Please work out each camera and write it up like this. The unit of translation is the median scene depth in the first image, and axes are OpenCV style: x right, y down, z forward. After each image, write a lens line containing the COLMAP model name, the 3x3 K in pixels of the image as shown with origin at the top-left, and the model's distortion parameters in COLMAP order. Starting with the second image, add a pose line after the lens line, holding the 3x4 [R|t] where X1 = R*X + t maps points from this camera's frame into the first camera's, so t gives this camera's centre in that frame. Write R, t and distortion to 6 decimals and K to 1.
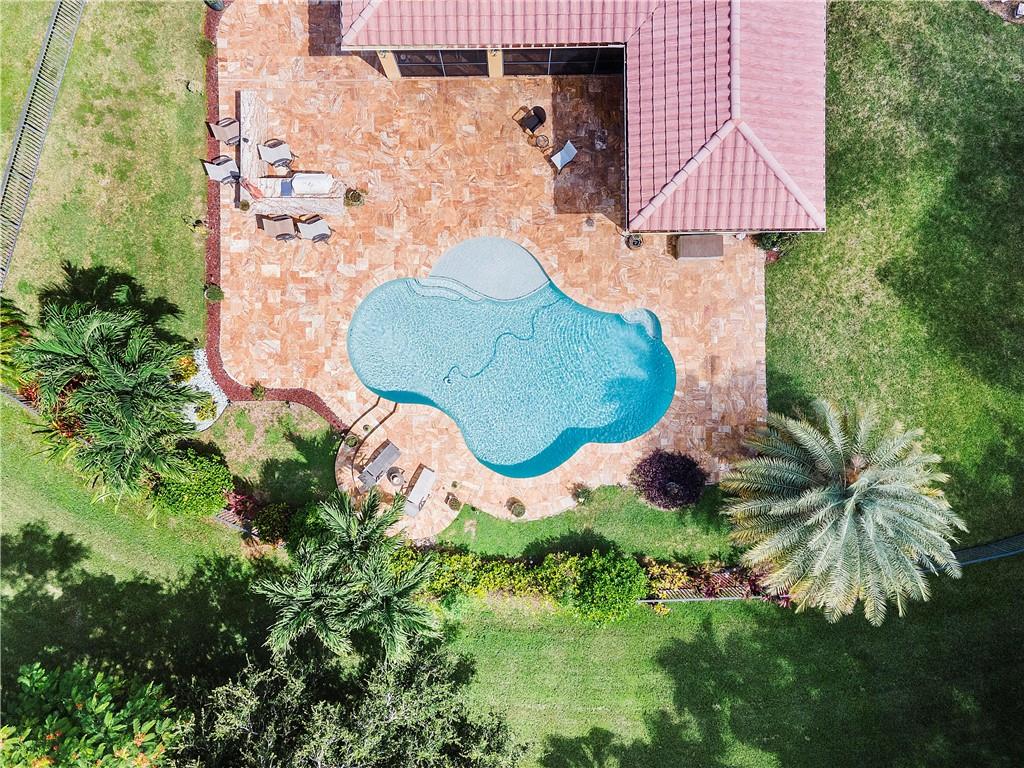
lens RADIAL K [[748.7, 0, 515.4], [0, 748.7, 383.5], [0, 0, 1]] dist [0.037203, 0.004347]
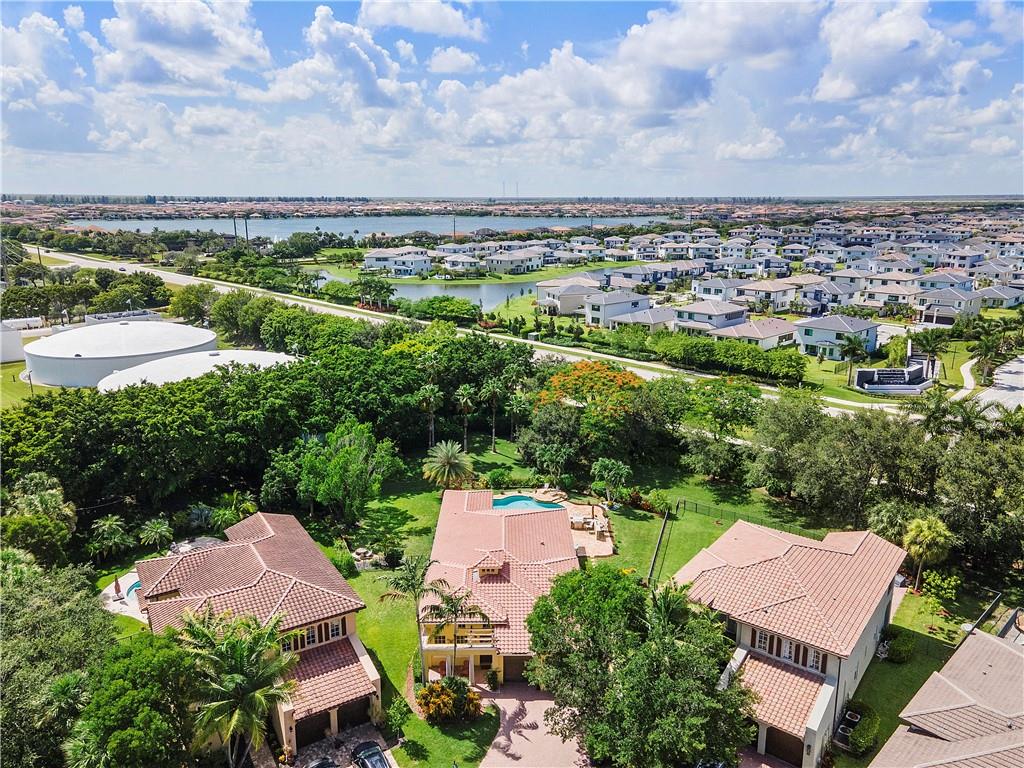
lens RADIAL K [[748.7, 0, 515.4], [0, 748.7, 383.5], [0, 0, 1]] dist [0.037203, 0.004347]
pose [[-0.999898, 0.014165, -0.001943, 0.021824], [-0.005555, -0.259681, 0.965679, -3.392475], [0.013174, 0.965591, 0.259733, -0.530043]]
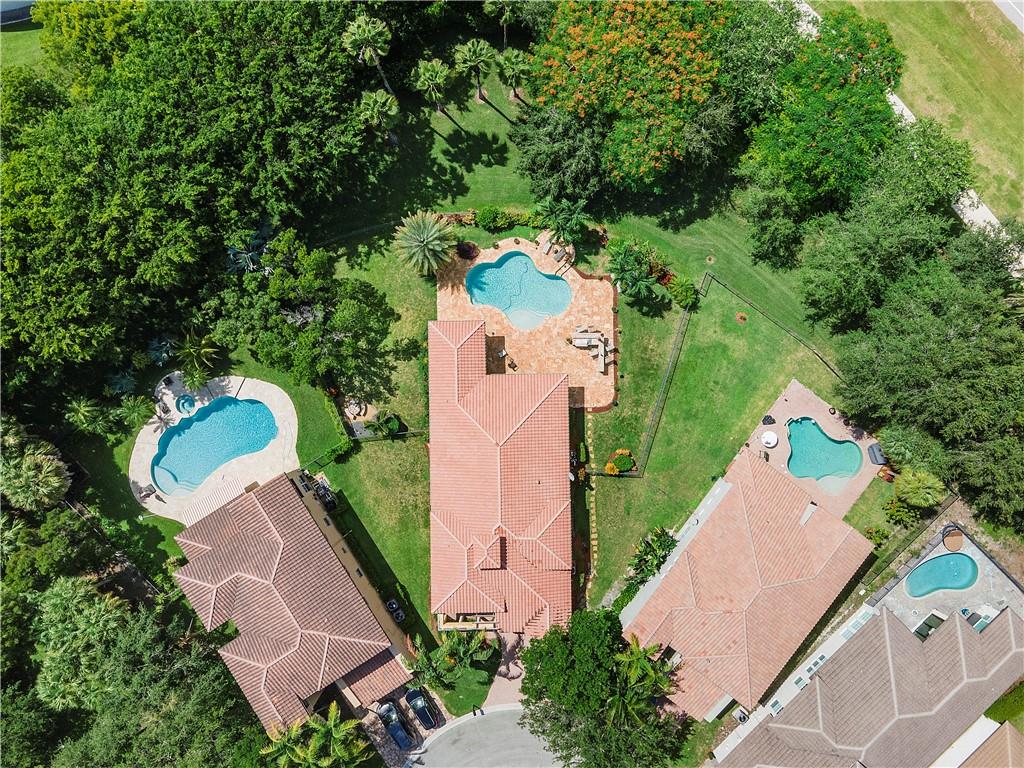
lens RADIAL K [[745.4, 0, 515.5], [0, 745.4, 381.6], [0, 0, 1]] dist [0.038277, -0.001376]
pose [[-0.999478, 0.005821, 0.031773, -0.088089], [-0.006337, -0.999849, -0.016172, -0.364821], [0.031674, -0.016365, 0.999364, -2.097738]]
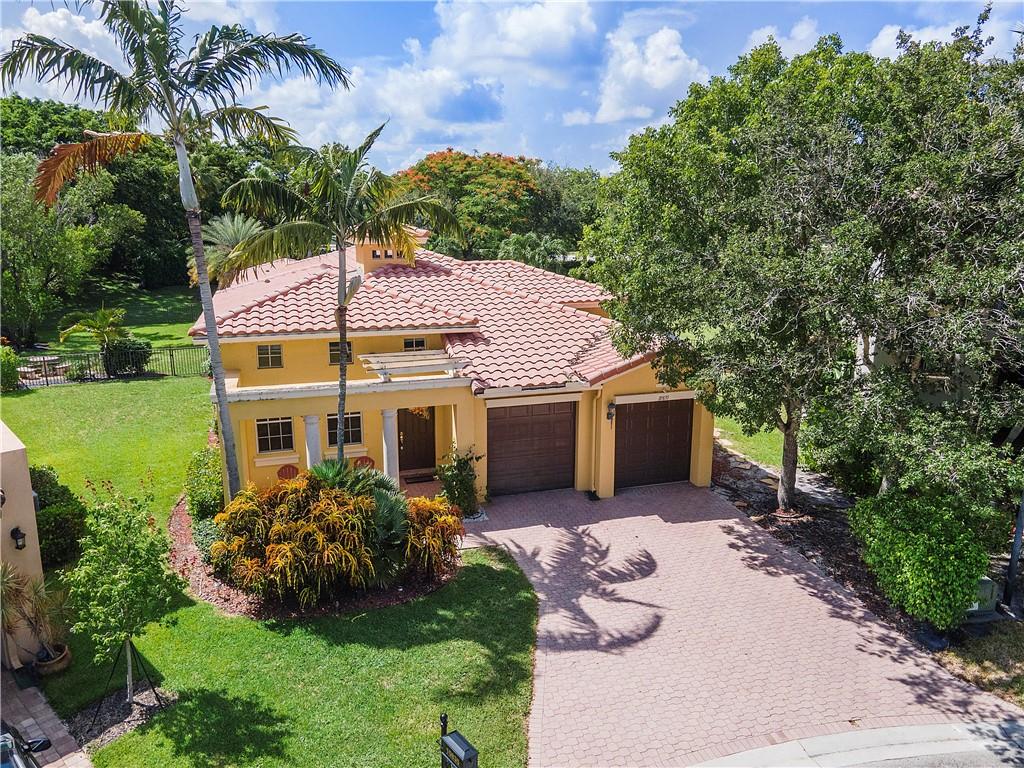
lens RADIAL K [[745.4, 0, 514.6], [0, 745.4, 383.6], [0, 0, 1]] dist [0.046264, 0.001542]
pose [[-0.954718, 0.079001, -0.286832, 0.251677], [-0.297413, -0.228448, 0.927015, -2.073302], [0.007709, 0.970345, 0.241600, 0.670692]]
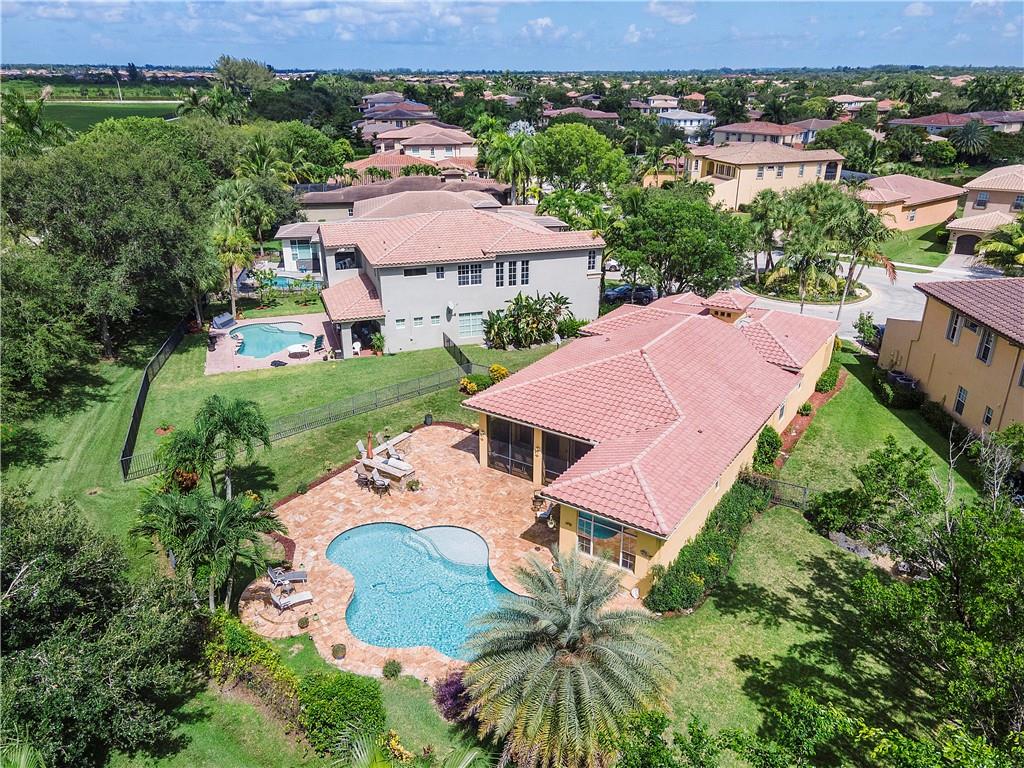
lens RADIAL K [[757.6, 0, 518.5], [0, 757.6, 385.2], [0, 0, 1]] dist [0.042828, 0.000967]
pose [[0.830170, 0.229474, -0.508094, 0.694036], [-0.557005, 0.302601, -0.773419, 0.762508], [-0.023730, 0.925081, 0.379029, 0.214728]]
